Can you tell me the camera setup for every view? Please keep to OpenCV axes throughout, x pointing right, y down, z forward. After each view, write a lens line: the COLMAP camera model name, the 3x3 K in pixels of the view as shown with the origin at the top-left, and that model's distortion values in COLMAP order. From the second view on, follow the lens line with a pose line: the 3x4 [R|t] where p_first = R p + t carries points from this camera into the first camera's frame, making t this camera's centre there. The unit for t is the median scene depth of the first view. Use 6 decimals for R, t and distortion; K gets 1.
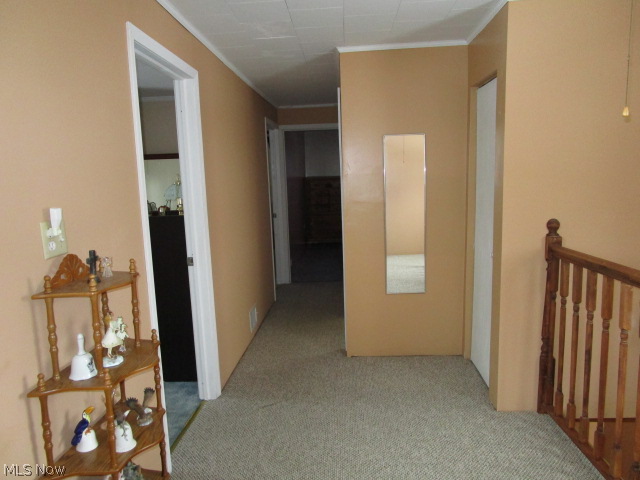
lens RADIAL K [[461.0, 0, 320.5], [0, 461.0, 240.8], [0, 0, 1]] dist [-0.029778, 0.002202]
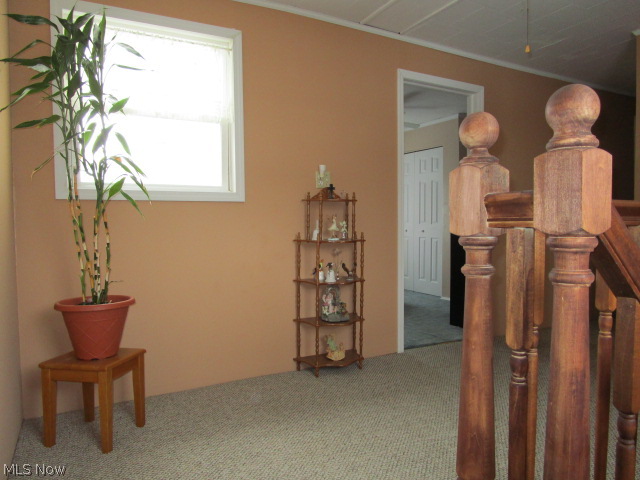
lens RADIAL K [[454.3, 0, 320.4], [0, 454.3, 241.4], [0, 0, 1]] dist [-0.027951, 0.000212]
pose [[0.522432, 0.062821, -0.850363, 1.300210], [-0.127838, 0.991781, -0.005271, 0.308477], [0.843043, 0.111463, 0.526170, -0.121055]]
